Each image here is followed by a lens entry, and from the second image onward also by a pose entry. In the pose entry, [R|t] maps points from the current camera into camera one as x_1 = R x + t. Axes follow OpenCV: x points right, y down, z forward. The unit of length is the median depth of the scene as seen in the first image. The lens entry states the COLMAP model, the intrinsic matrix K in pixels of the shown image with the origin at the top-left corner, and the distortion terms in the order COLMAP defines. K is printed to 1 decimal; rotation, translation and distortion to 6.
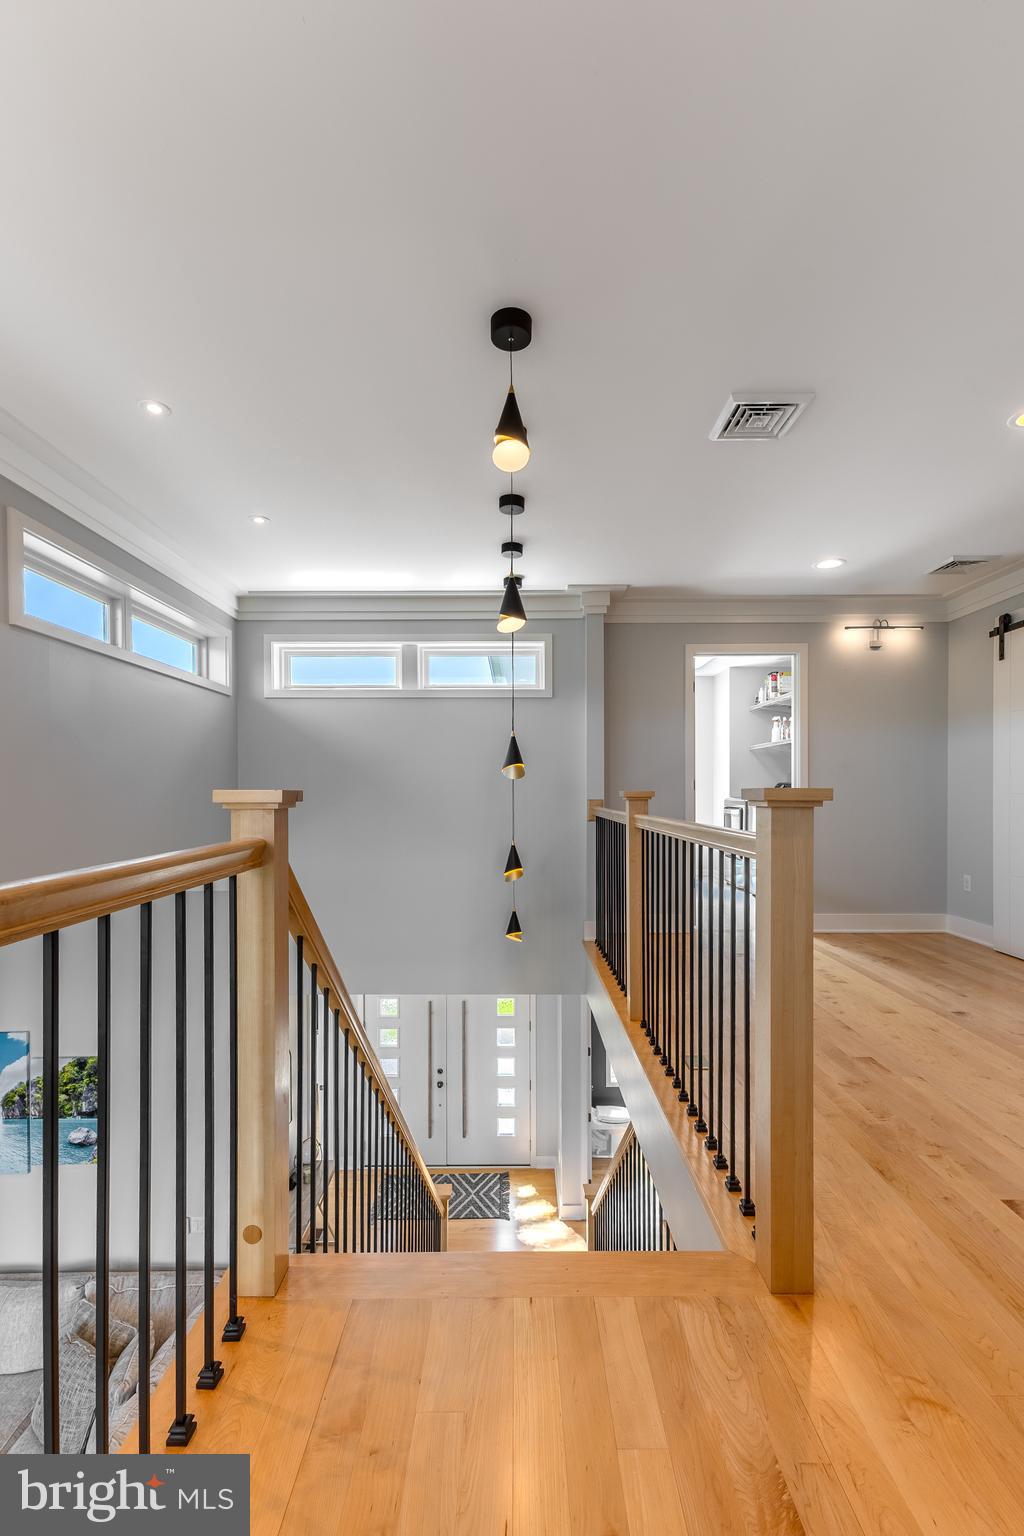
lens RADIAL K [[675.6, 0, 510.6], [0, 675.6, 807.7], [0, 0, 1]] dist [0.010732, -0.001888]
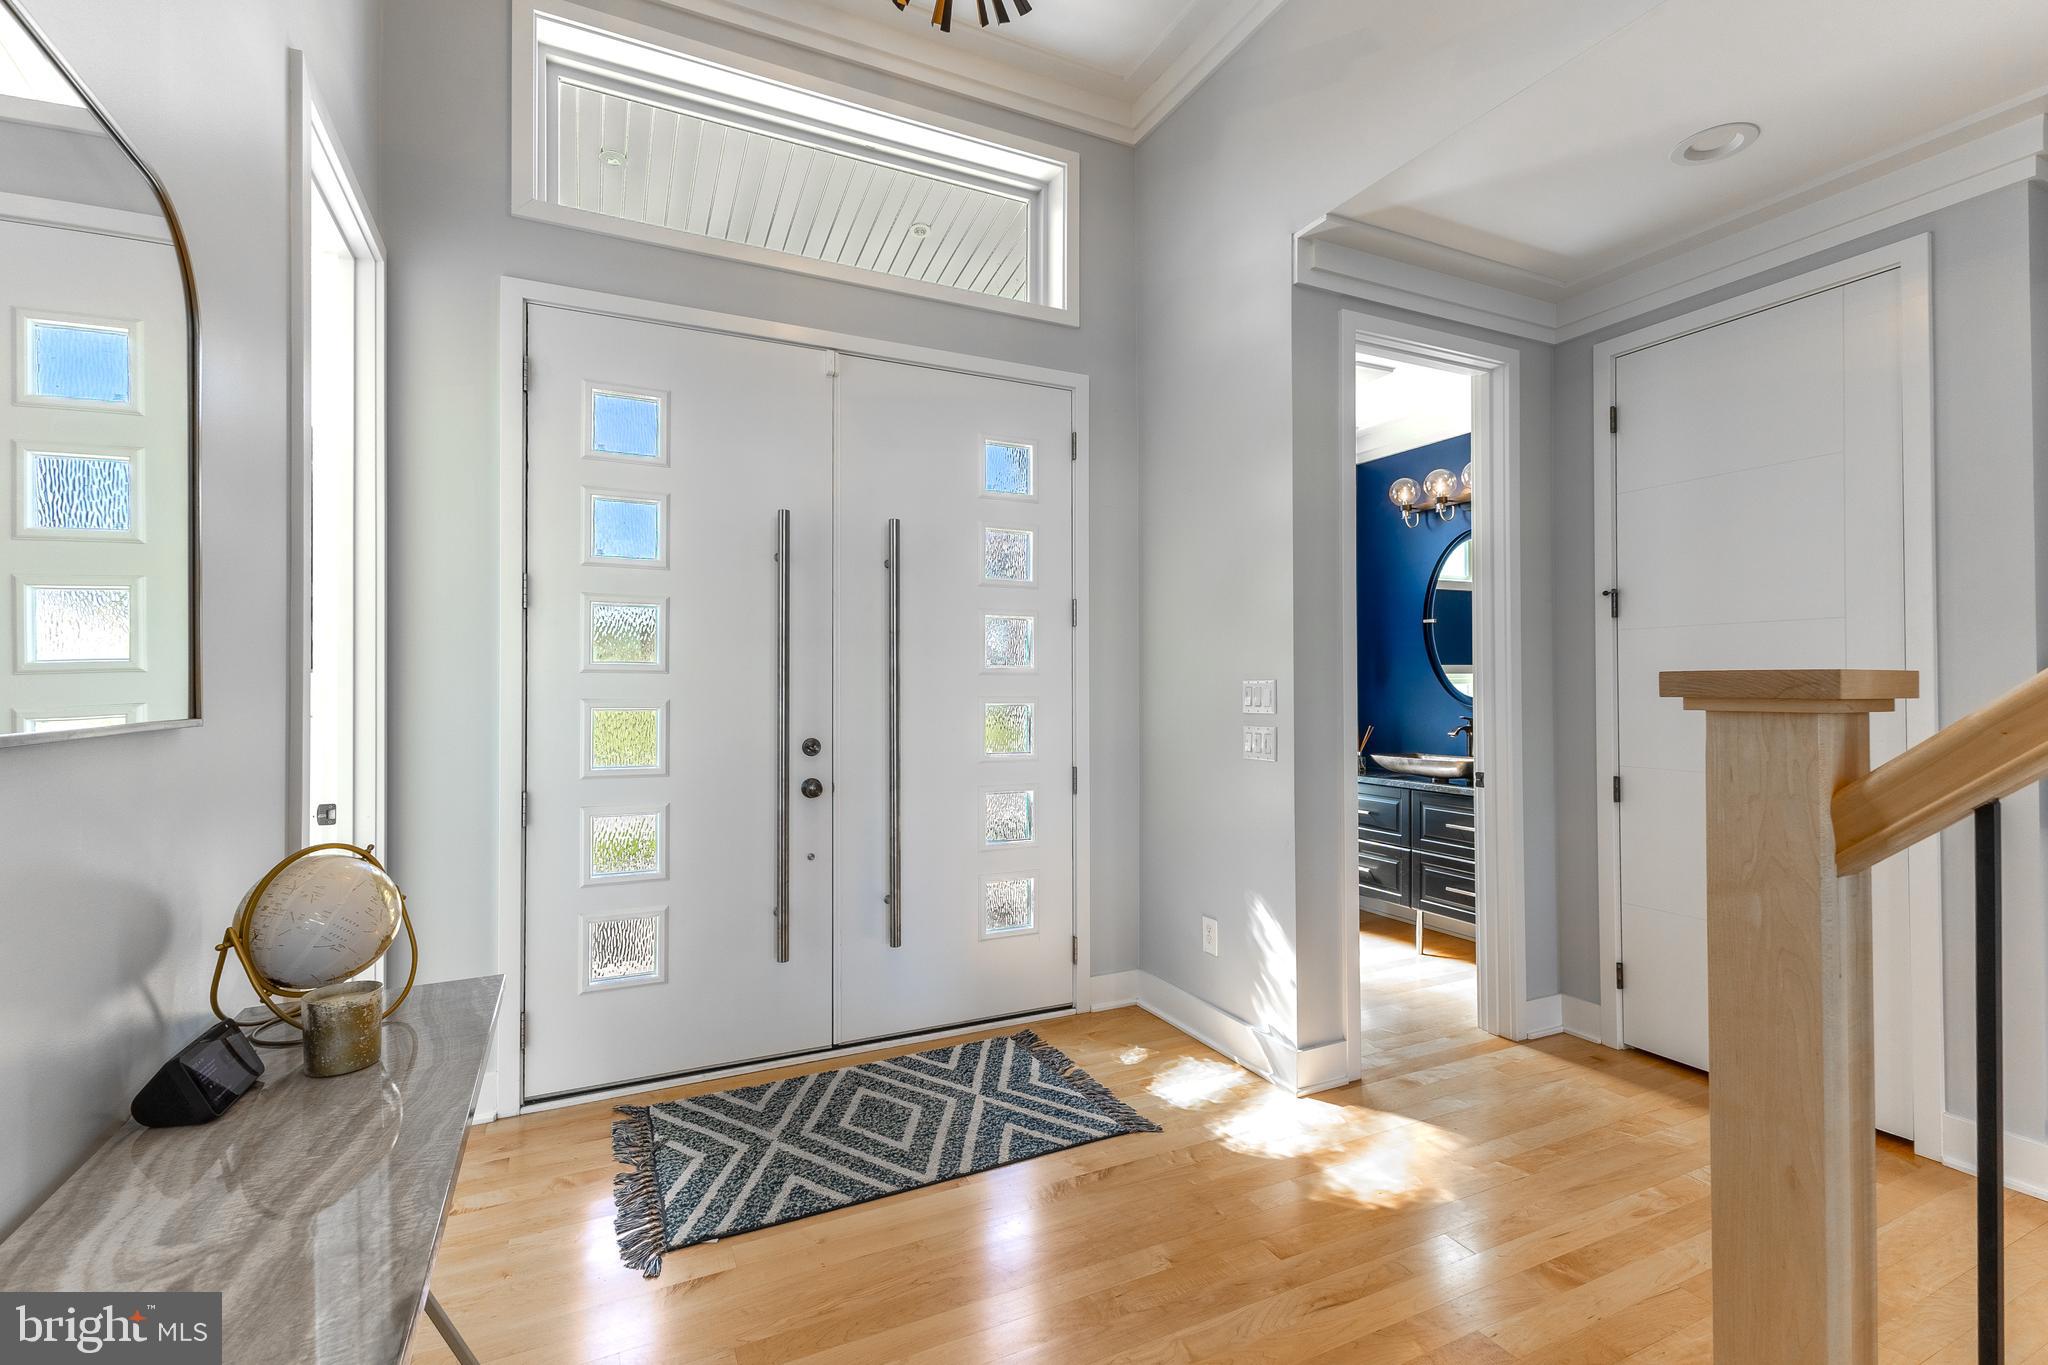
lens RADIAL K [[900.8, 0, 1030.3], [0, 900.8, 690.5], [0, 0, 1]] dist [0.010732, -0.001888]
pose [[0.899437, 0.003727, 0.437035, -0.194841], [0.001425, 0.999933, -0.011459, 0.368648], [-0.437048, 0.010929, 0.899372, 0.586160]]
